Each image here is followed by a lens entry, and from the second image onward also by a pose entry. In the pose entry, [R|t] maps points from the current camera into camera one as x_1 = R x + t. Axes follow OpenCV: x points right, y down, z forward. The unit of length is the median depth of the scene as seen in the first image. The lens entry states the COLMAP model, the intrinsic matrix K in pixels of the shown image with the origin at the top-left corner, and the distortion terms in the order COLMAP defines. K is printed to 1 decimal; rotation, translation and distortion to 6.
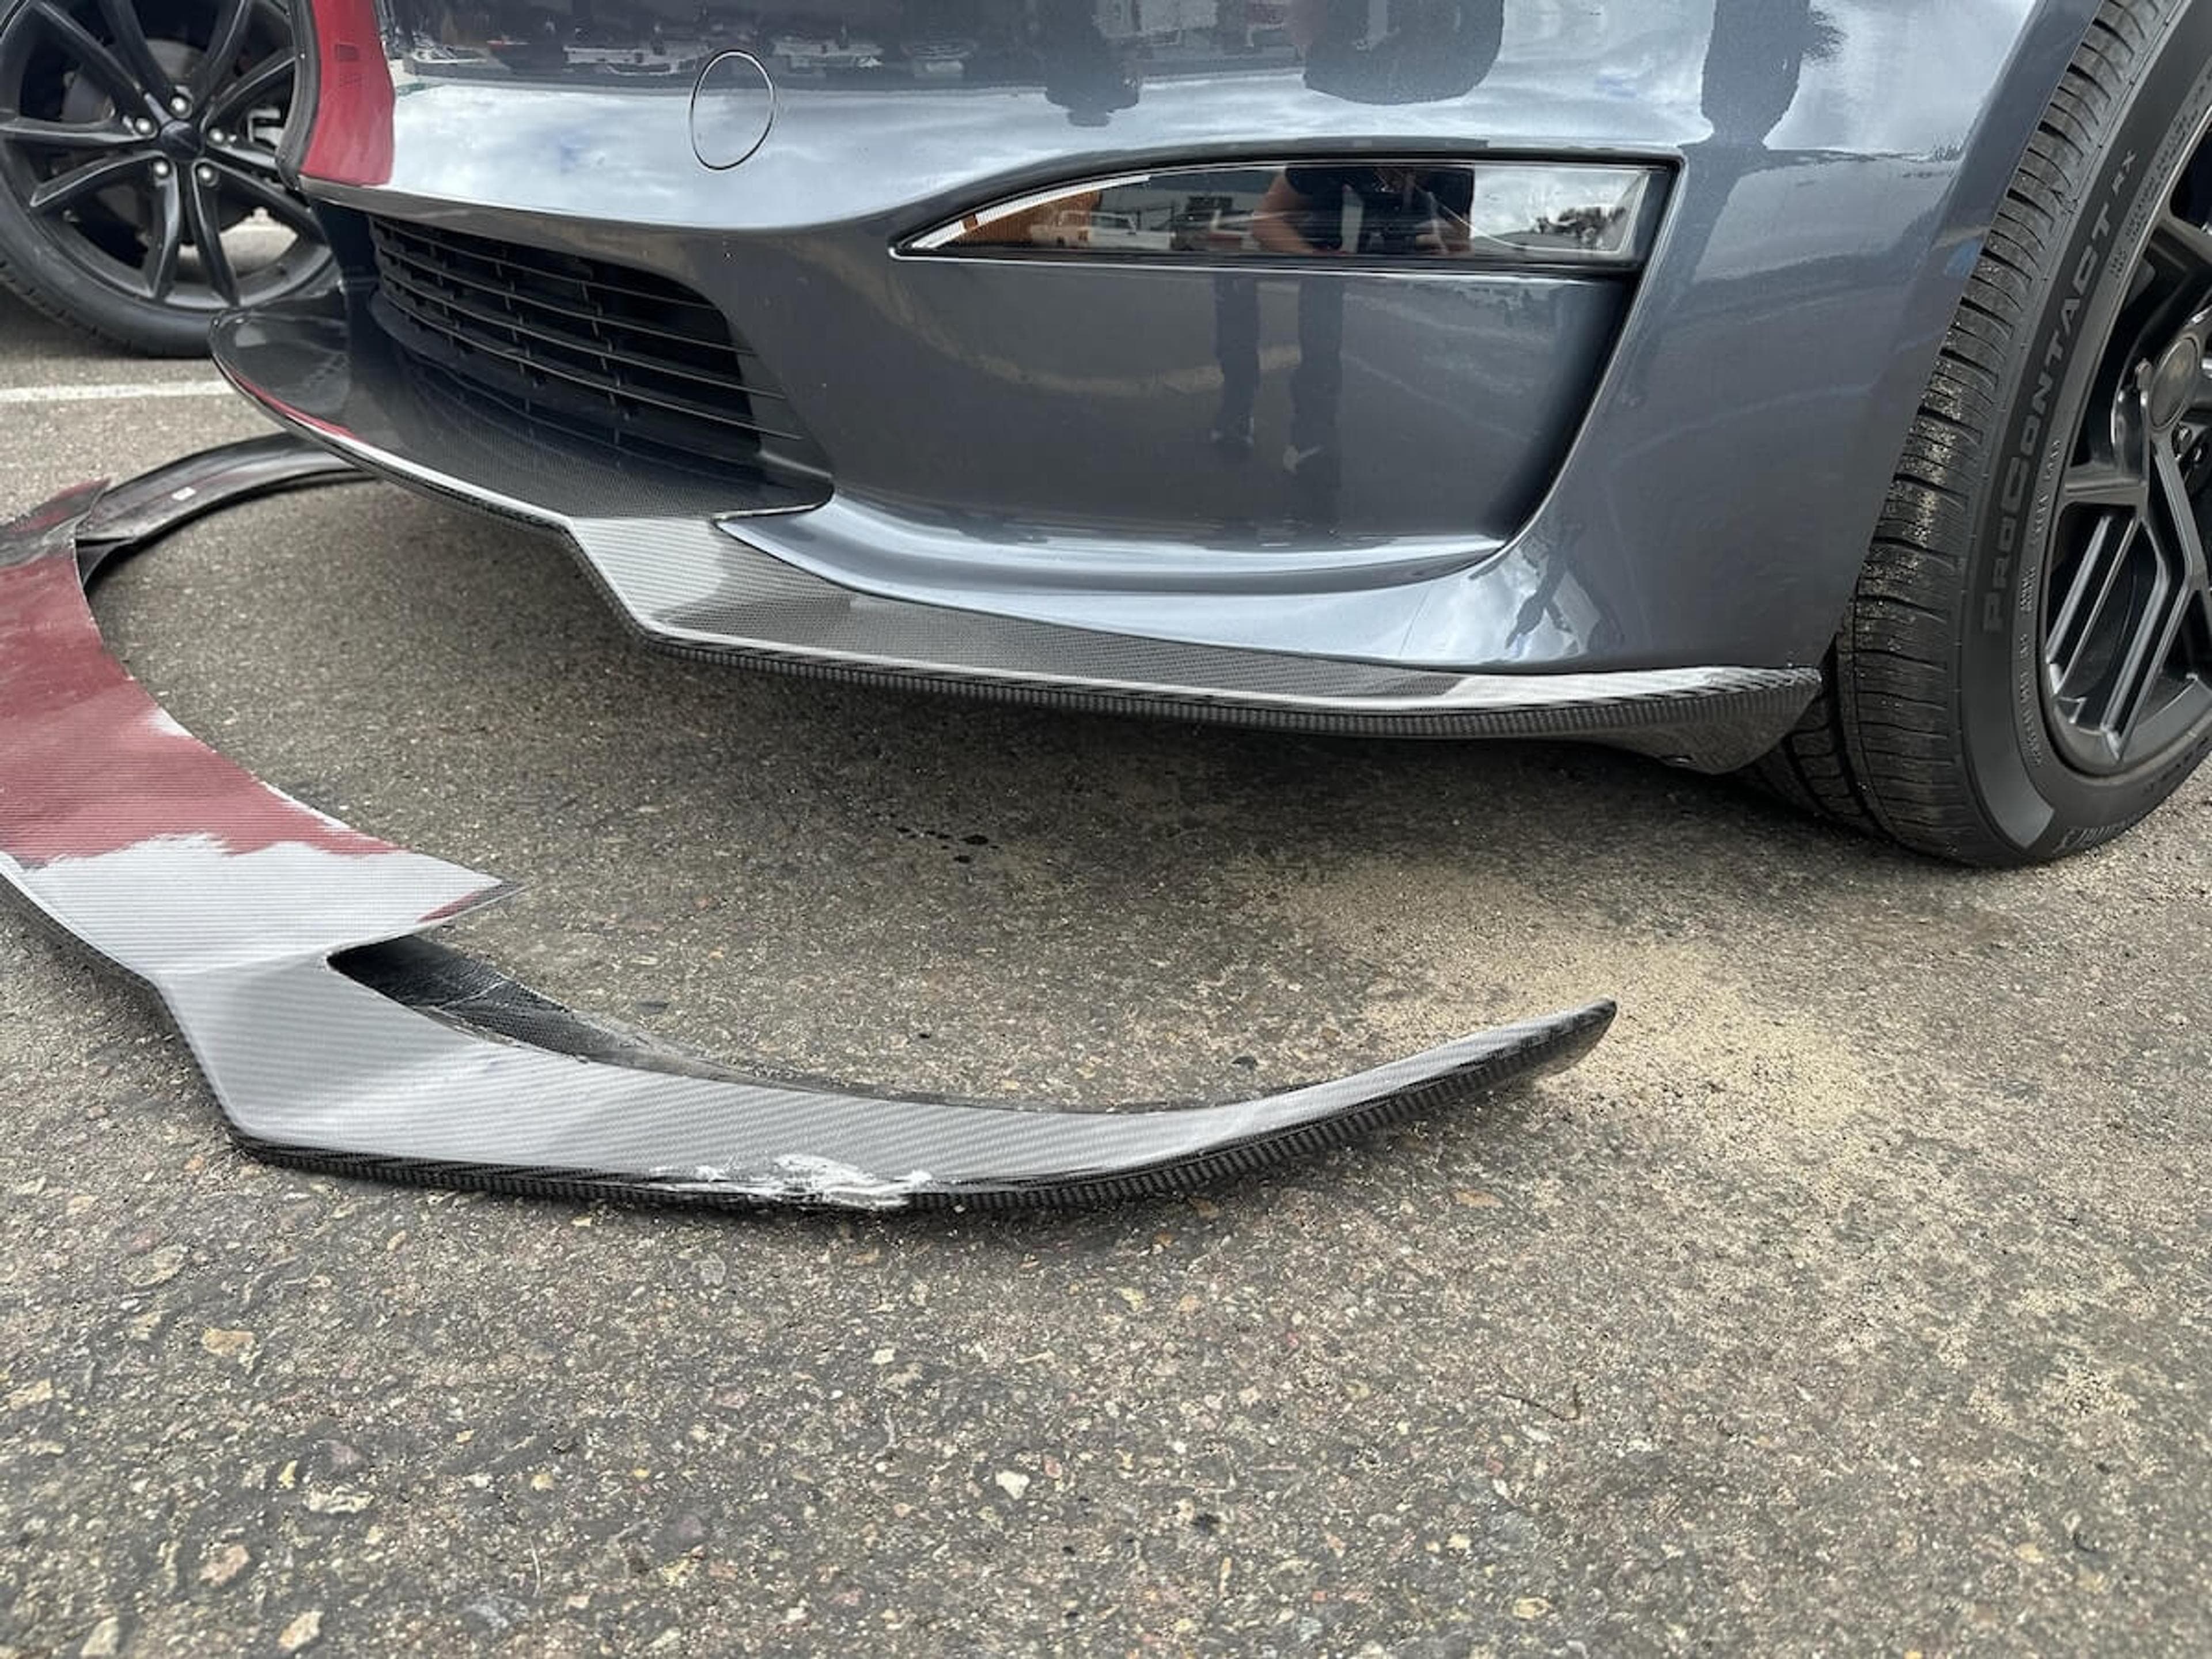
lens RADIAL K [[1581.3, 0, 1120.5], [0, 1581.3, 843.9], [0, 0, 1]] dist [0.015759, -0.024213]
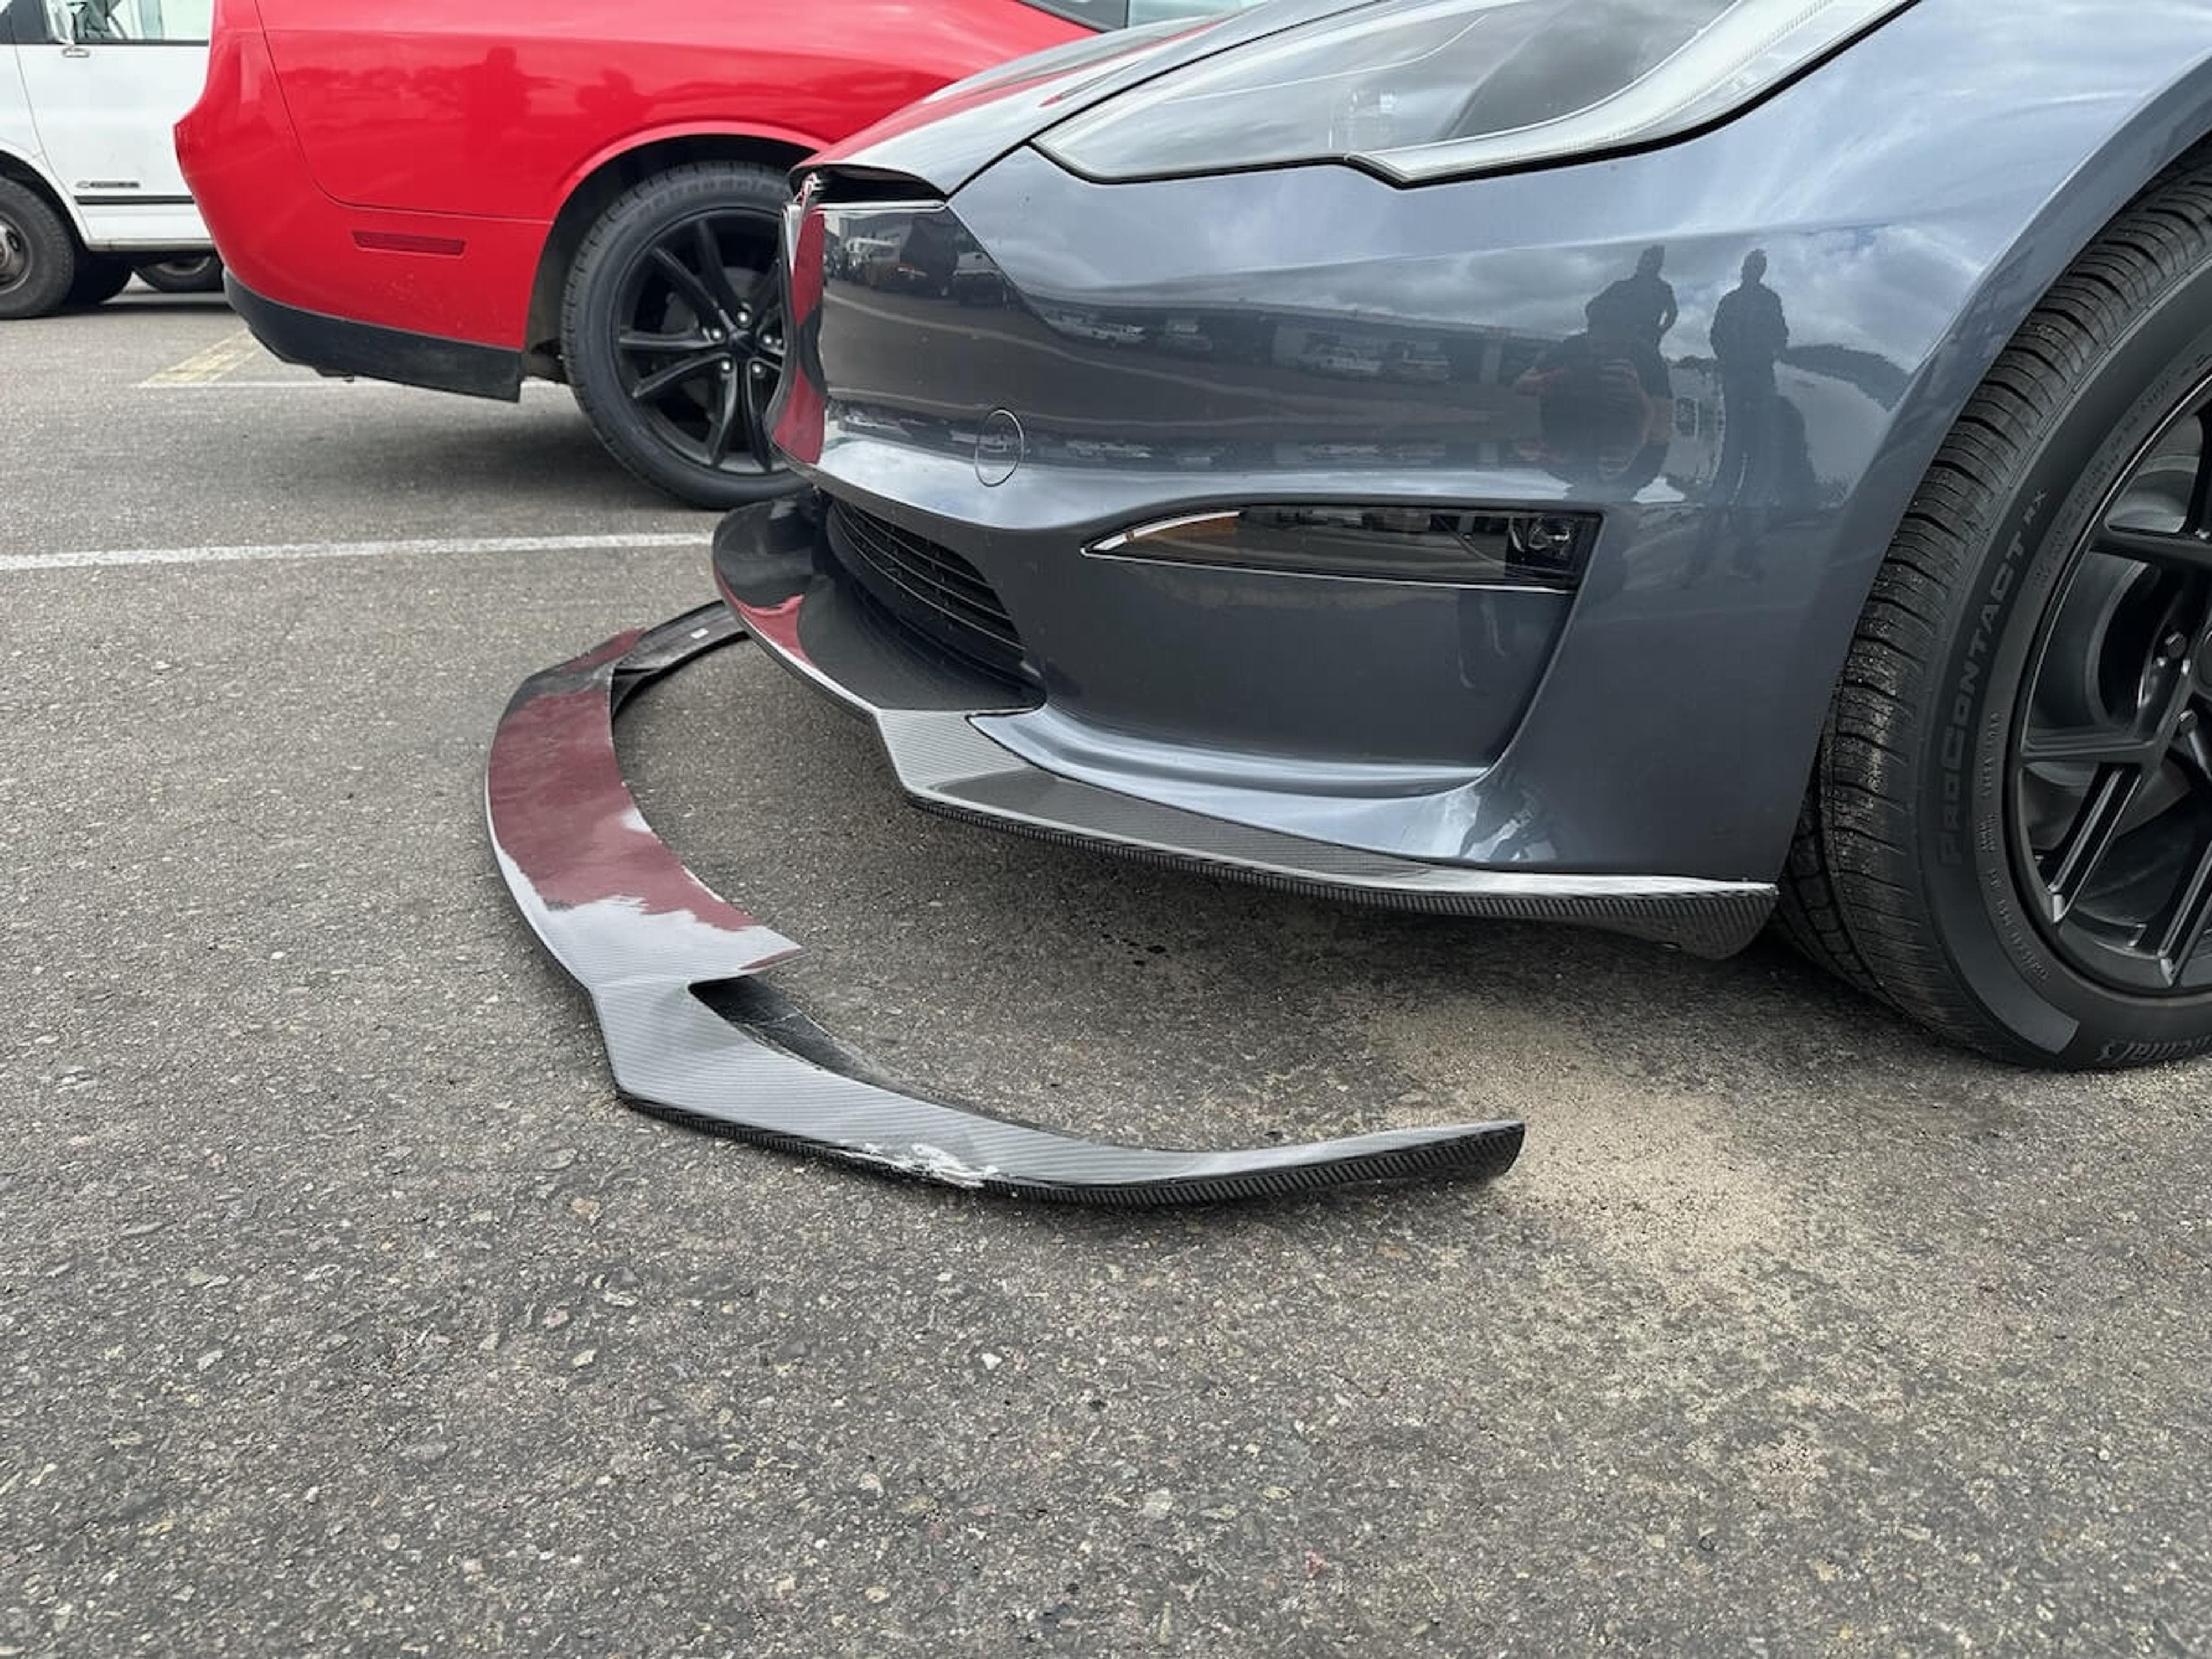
lens RADIAL K [[1581.3, 0, 1112.3], [0, 1581.3, 829.7], [0, 0, 1]] dist [0.015759, -0.024213]
pose [[0.952570, 0.079428, -0.293772, 0.347757], [-0.099183, 0.993659, -0.052949, -0.039940], [0.287704, 0.079575, 0.954408, -0.384485]]
